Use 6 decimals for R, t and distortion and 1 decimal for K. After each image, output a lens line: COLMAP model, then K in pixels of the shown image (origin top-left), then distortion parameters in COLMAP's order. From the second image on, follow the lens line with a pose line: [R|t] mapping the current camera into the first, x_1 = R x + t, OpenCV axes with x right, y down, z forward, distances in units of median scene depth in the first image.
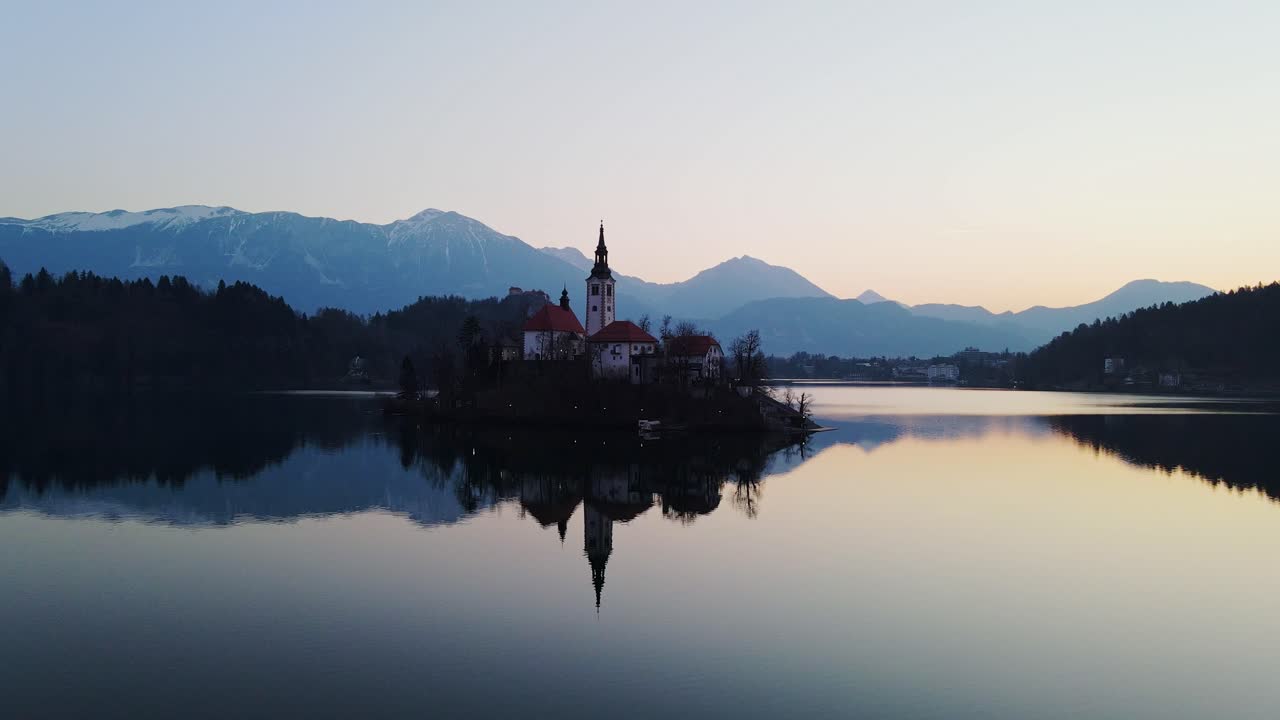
lens RADIAL K [[934.7, 0, 611.9], [0, 934.7, 369.6], [0, 0, 1]] dist [0.056278, -0.043774]
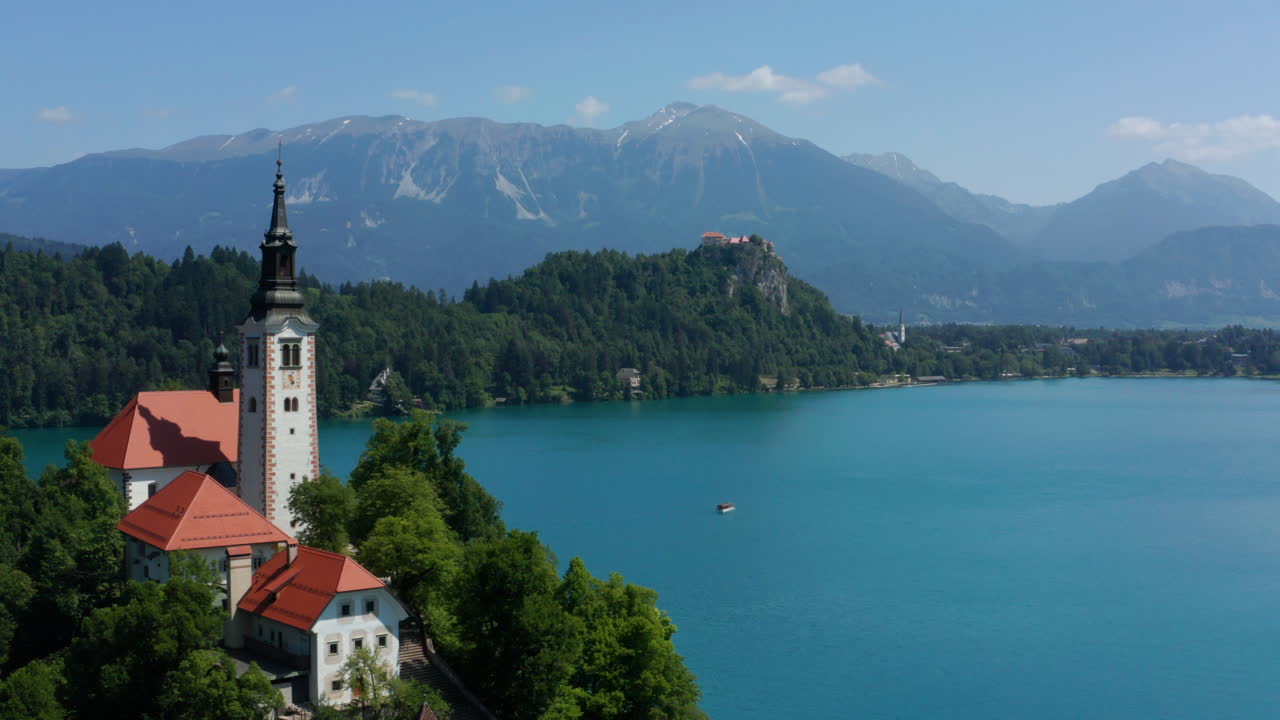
lens RADIAL K [[1434.7, 0, 638.0], [0, 1434.7, 372.1], [0, 0, 1]] dist [-0.189336, 0.000000]
pose [[0.974337, -0.004684, -0.225043, 0.061817], [0.009580, 0.999740, 0.020669, -0.021656], [0.224888, -0.022294, 0.974129, 0.122943]]
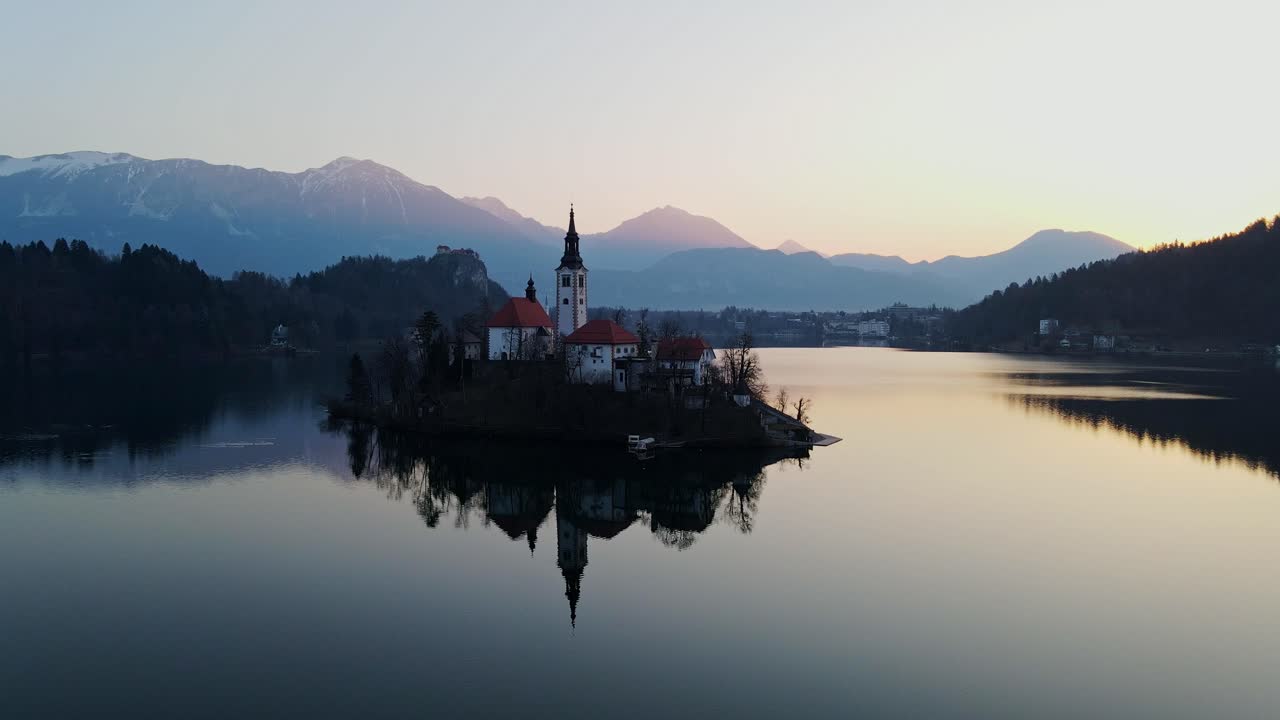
lens RADIAL K [[934.7, 0, 618.5], [0, 934.7, 369.3], [0, 0, 1]] dist [0.056278, -0.043774]
pose [[0.996060, -0.015998, 0.087229, -0.011819], [0.011403, 0.998533, 0.052932, -0.011556], [-0.087948, -0.051729, 0.994781, 0.020531]]
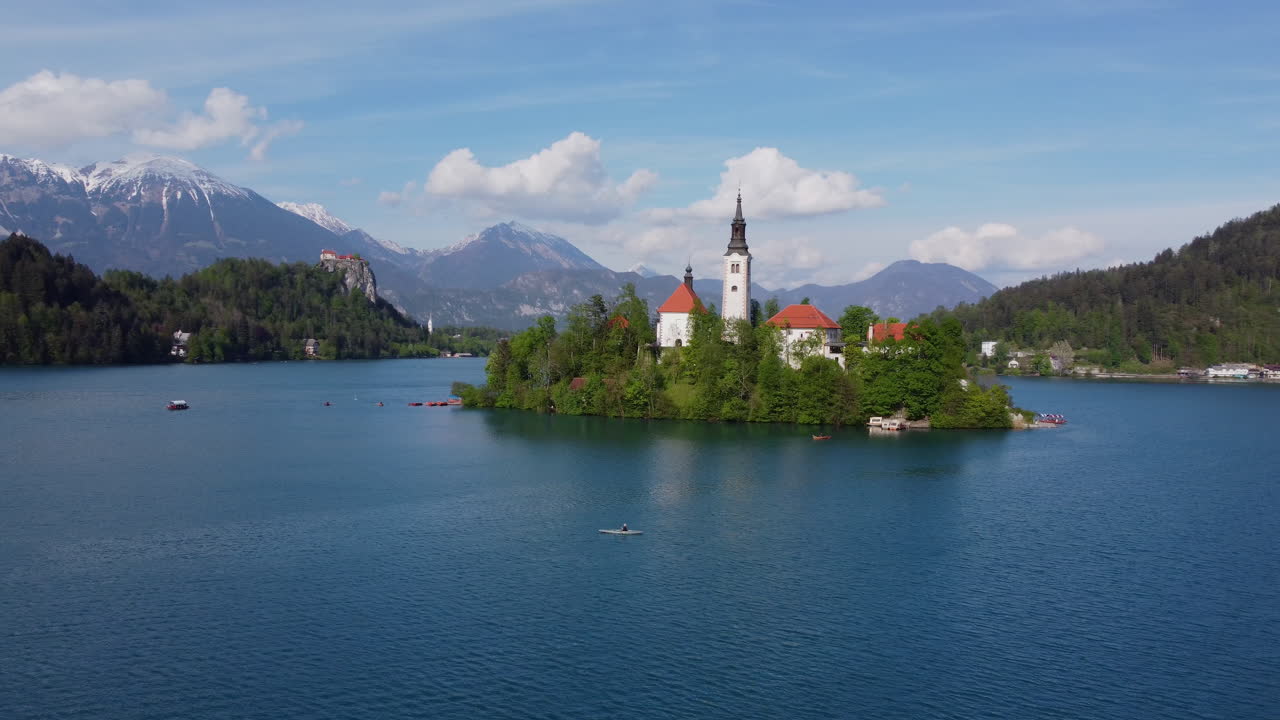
lens RADIAL K [[1012.1, 0, 640.4], [0, 1012.1, 371.0], [0, 0, 1]] dist [0.010107, -0.007705]
pose [[0.963339, 0.001712, 0.268280, -0.088919], [-0.008566, 0.999666, 0.024381, -0.002446], [-0.268149, -0.025785, 0.963032, 0.024219]]
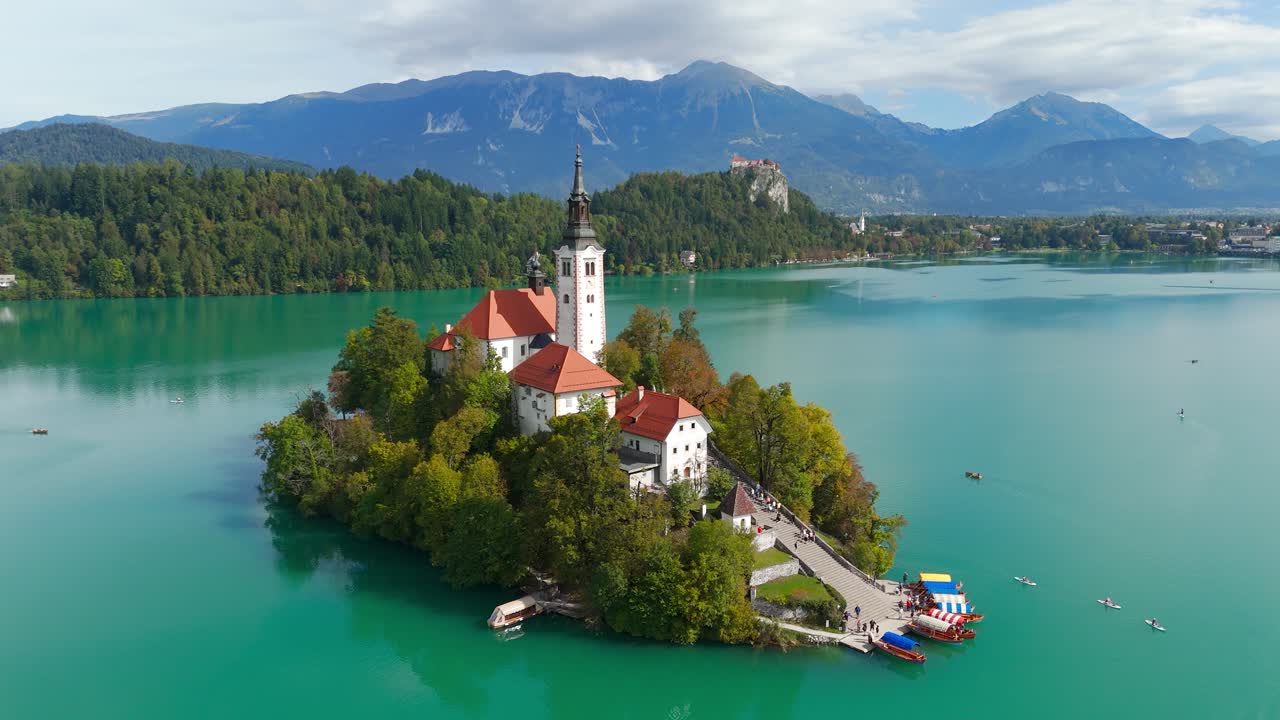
lens RADIAL K [[934.7, 0, 640.0], [0, 934.7, 374.7], [0, 0, 1]] dist [0.056278, -0.043774]
pose [[0.966438, 0.026869, -0.255491, 0.044657], [0.013540, 0.987806, 0.155100, -0.026971], [0.256543, -0.153354, 0.954289, 0.106869]]
